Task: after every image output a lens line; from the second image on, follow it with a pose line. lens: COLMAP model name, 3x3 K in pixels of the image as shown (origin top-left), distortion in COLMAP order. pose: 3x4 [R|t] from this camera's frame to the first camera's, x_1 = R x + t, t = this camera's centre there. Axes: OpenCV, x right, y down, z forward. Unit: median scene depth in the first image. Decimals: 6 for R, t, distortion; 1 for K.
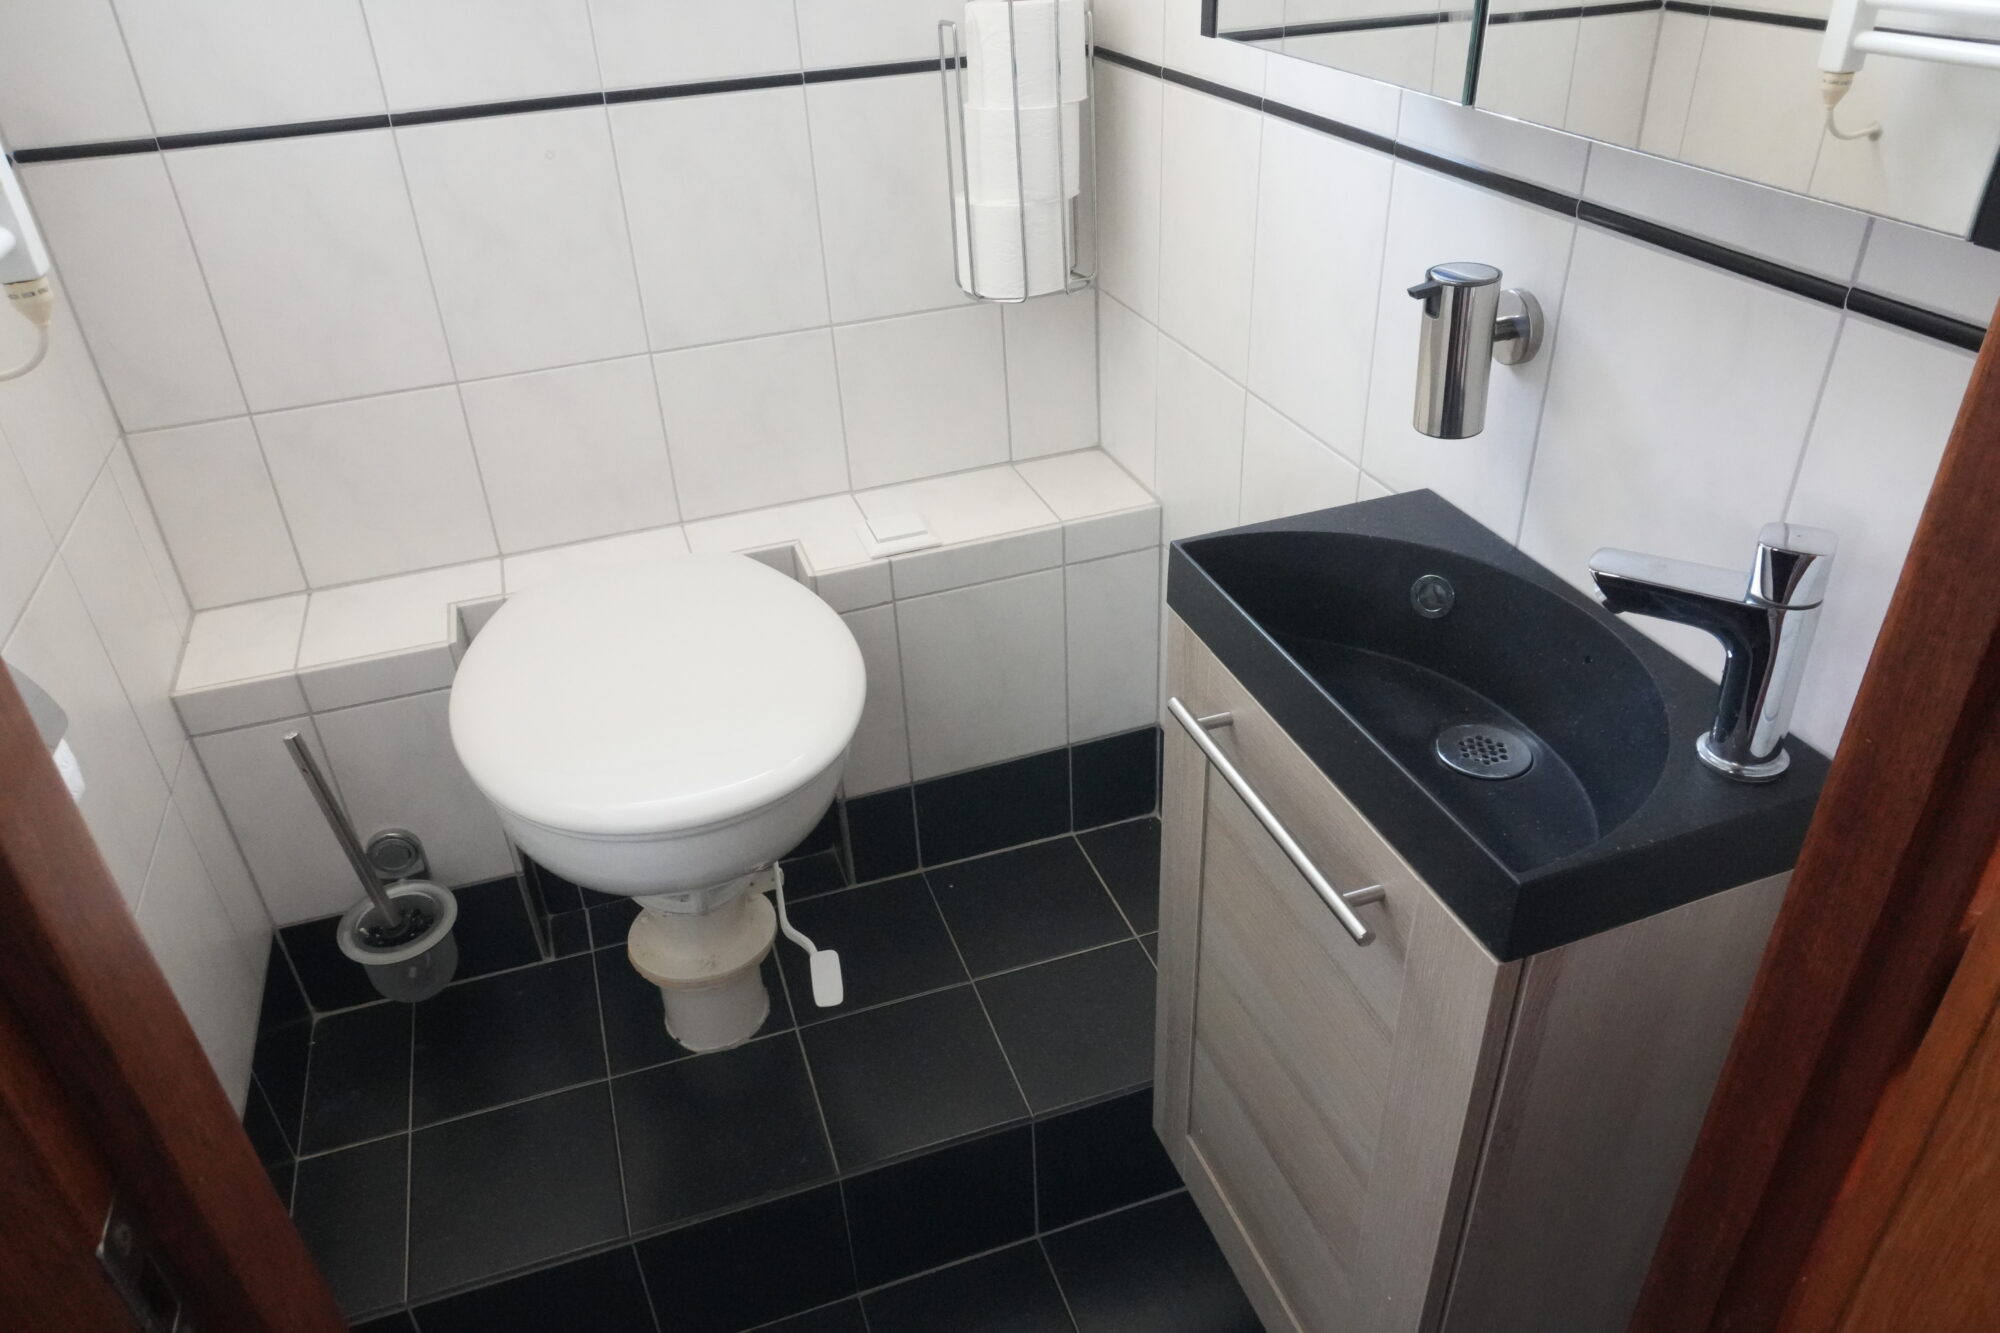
lens RADIAL K [[1354.5, 0, 1003.2], [0, 1354.5, 681.0], [0, 0, 1]] dist [-0.052323, 0.031603]
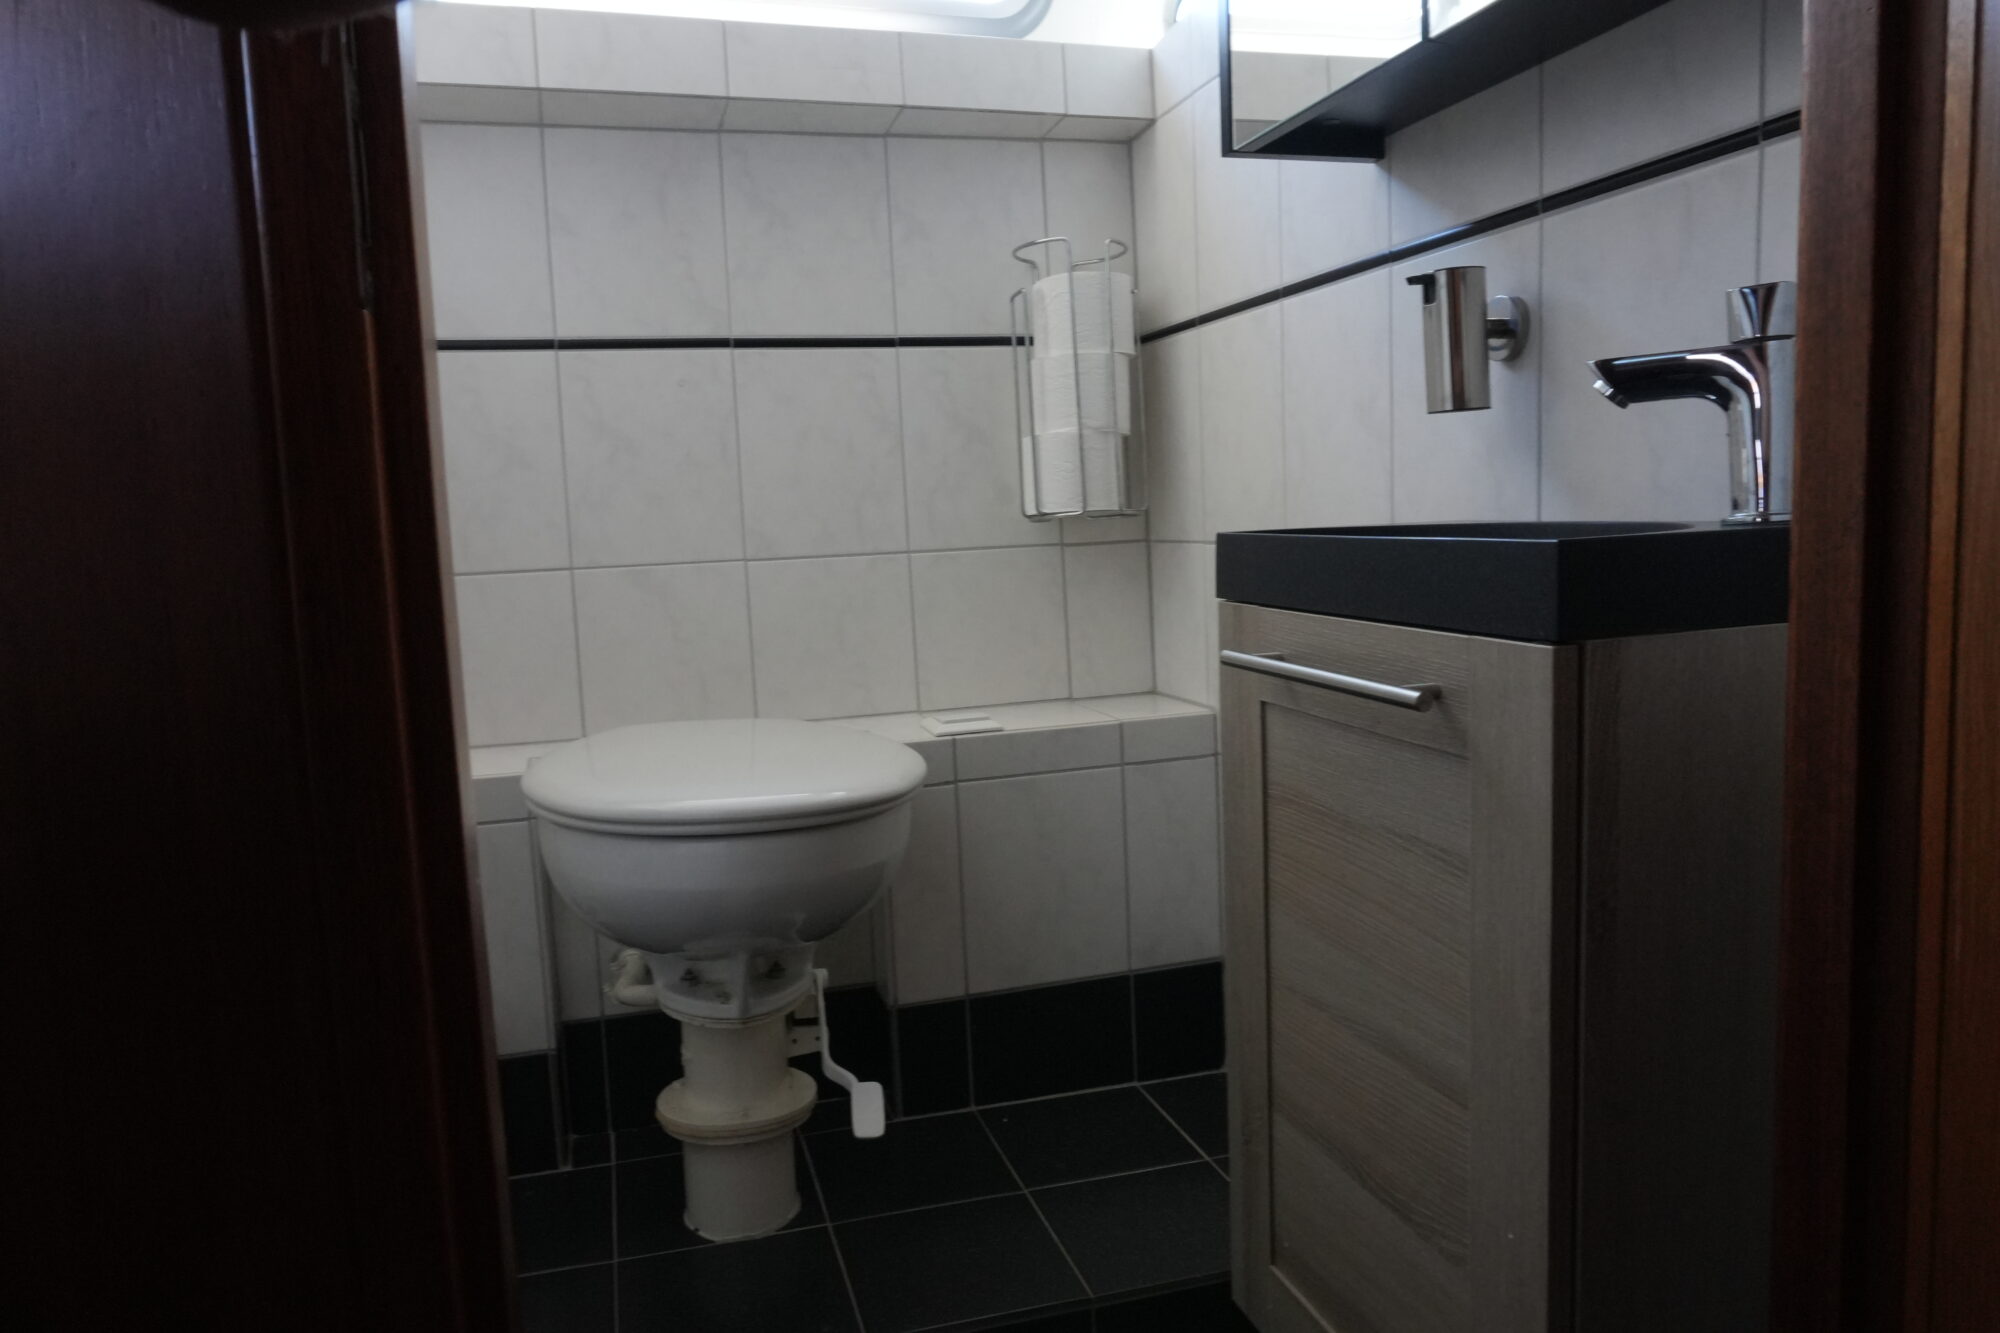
lens RADIAL K [[1354.5, 0, 1004.7], [0, 1354.5, 682.5], [0, 0, 1]] dist [-0.052323, 0.031603]
pose [[0.998863, 0.003541, -0.047540, 0.004807], [-0.023661, 0.902555, -0.429924, 0.324808], [0.041385, 0.430560, 0.901612, 0.047483]]
